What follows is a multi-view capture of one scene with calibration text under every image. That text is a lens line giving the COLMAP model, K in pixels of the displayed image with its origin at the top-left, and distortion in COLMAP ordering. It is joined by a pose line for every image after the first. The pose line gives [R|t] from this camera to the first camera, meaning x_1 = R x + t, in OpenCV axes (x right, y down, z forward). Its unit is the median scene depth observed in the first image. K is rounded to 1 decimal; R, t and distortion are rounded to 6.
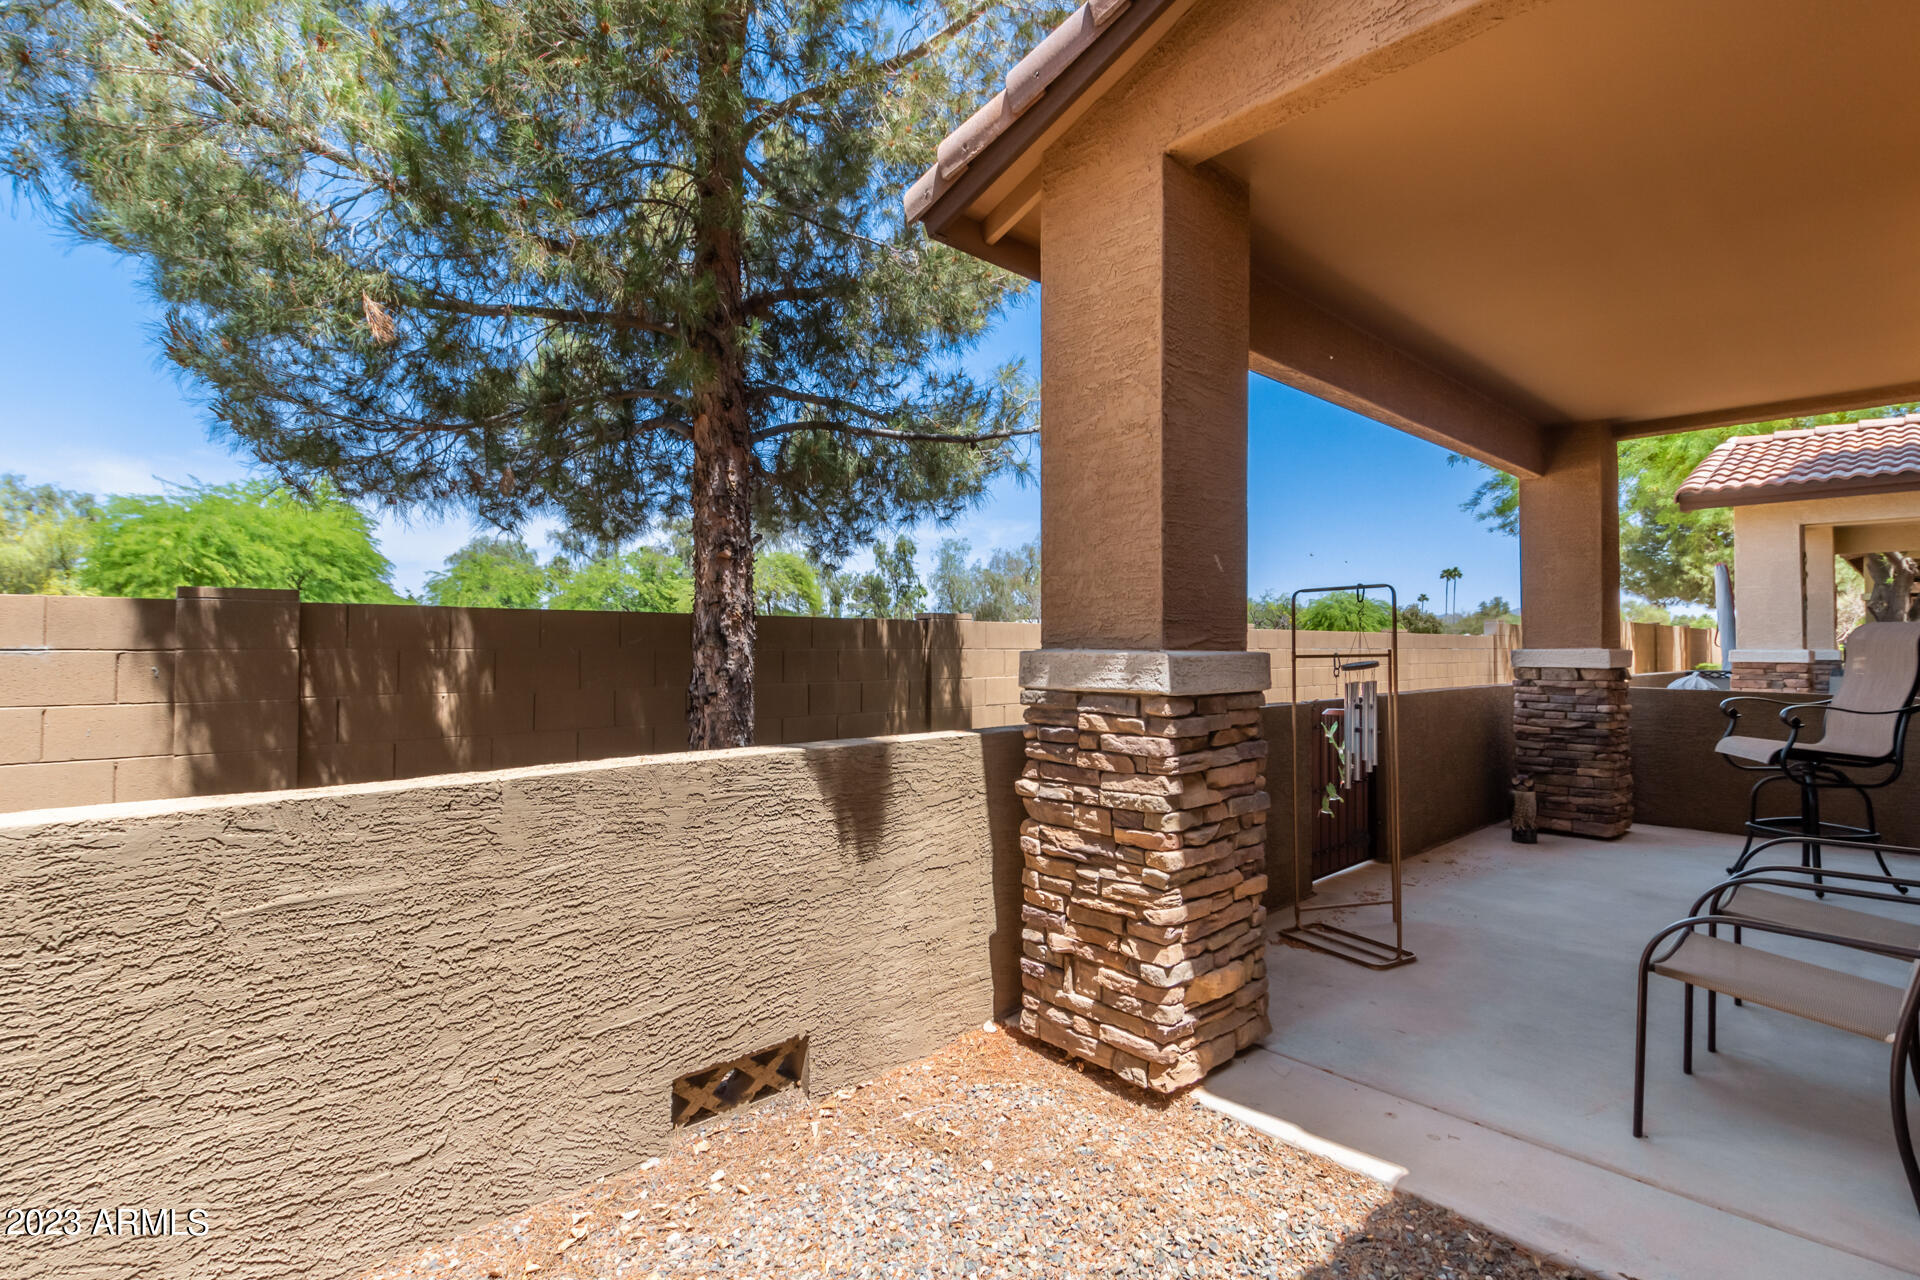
lens RADIAL K [[885.3, 0, 964.0], [0, 885.3, 635.0], [0, 0, 1]] dist [0.013008, -0.000678]
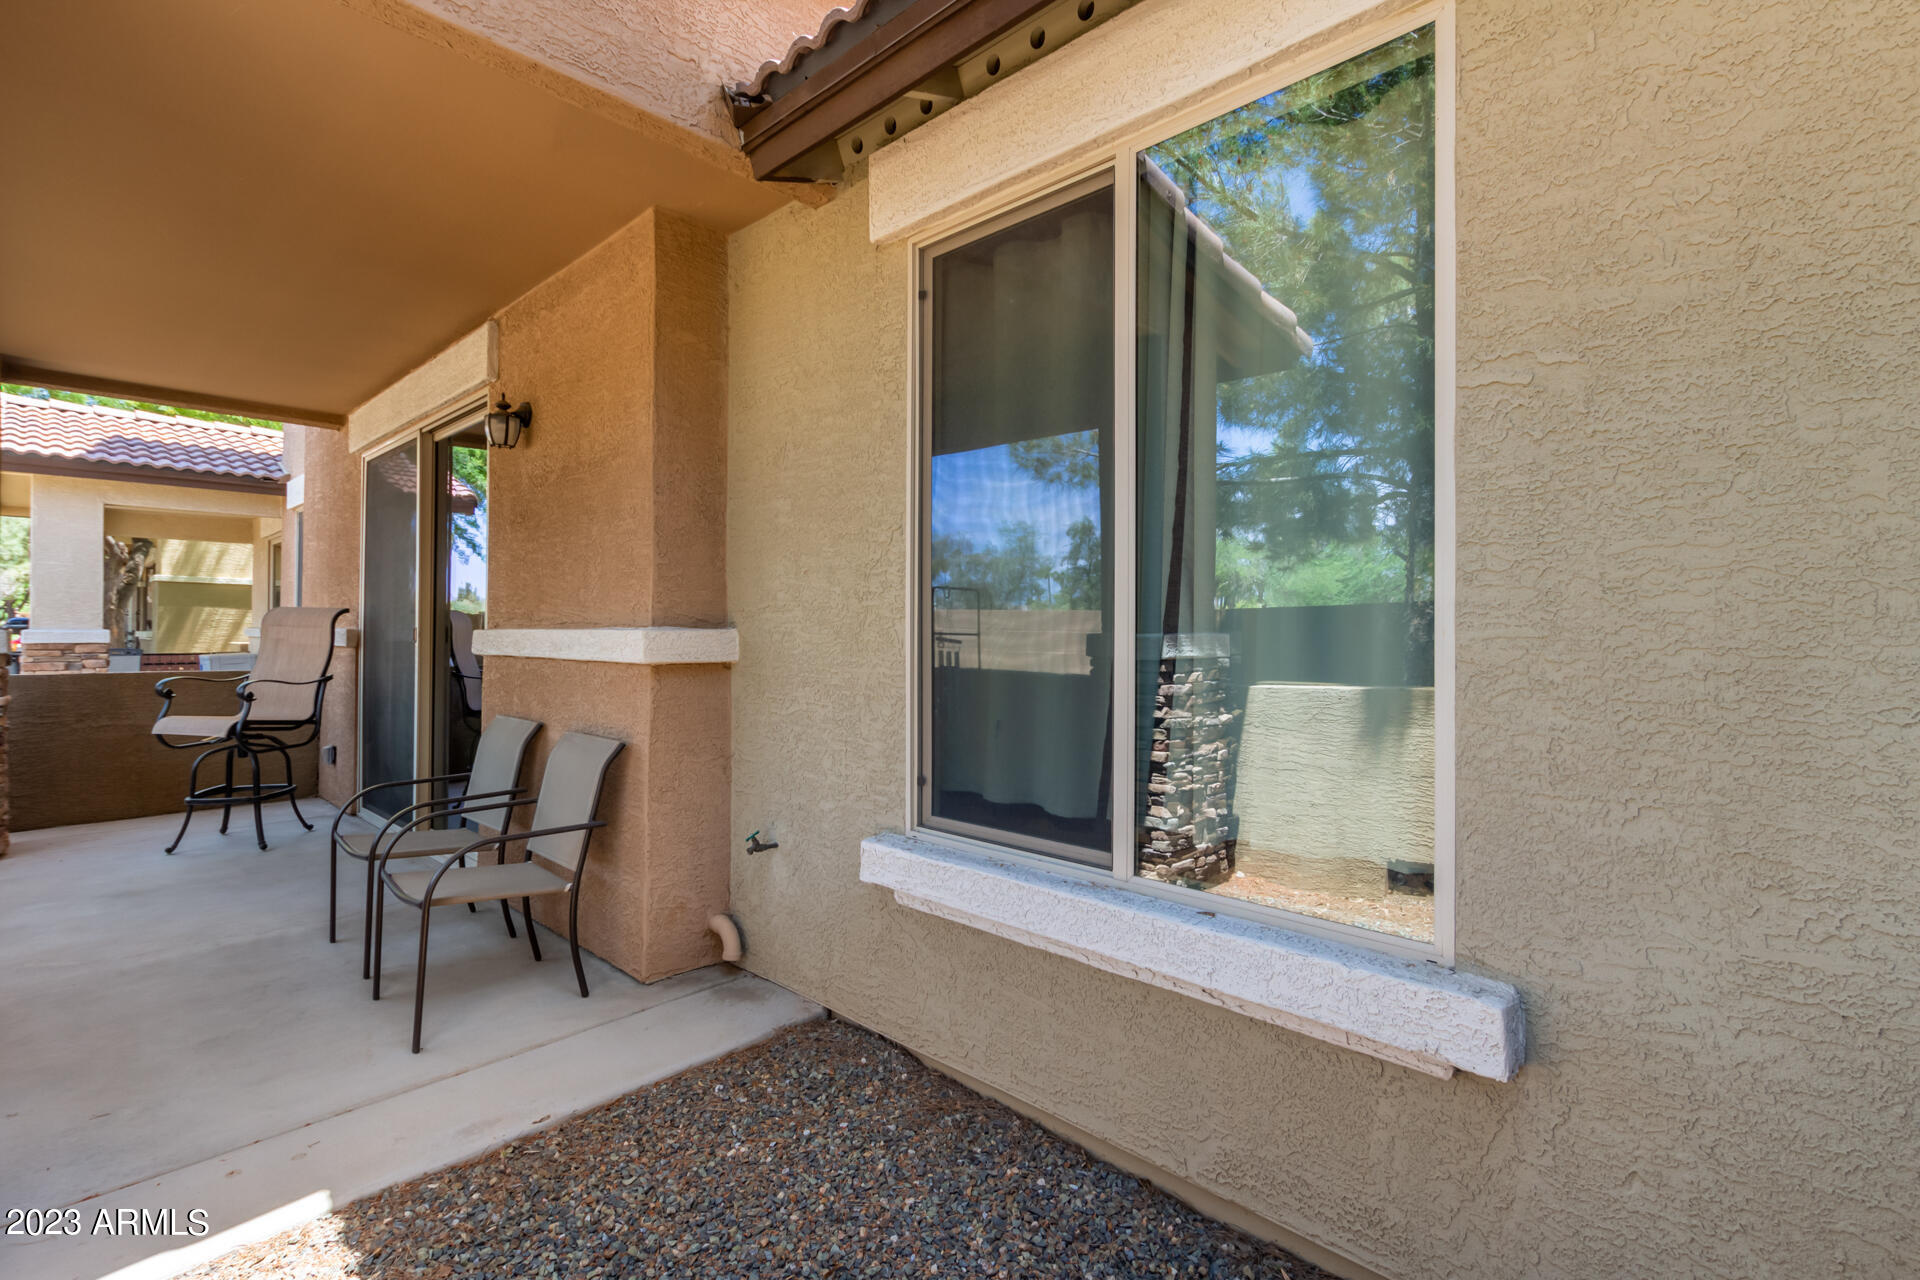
lens RADIAL K [[885.3, 0, 974.5], [0, 885.3, 639.9], [0, 0, 1]] dist [0.013008, -0.000678]
pose [[-0.060083, -0.007024, 0.998169, -0.197987], [-0.020434, 0.999774, 0.005805, 0.003634], [-0.997984, -0.020048, -0.060213, 0.166638]]
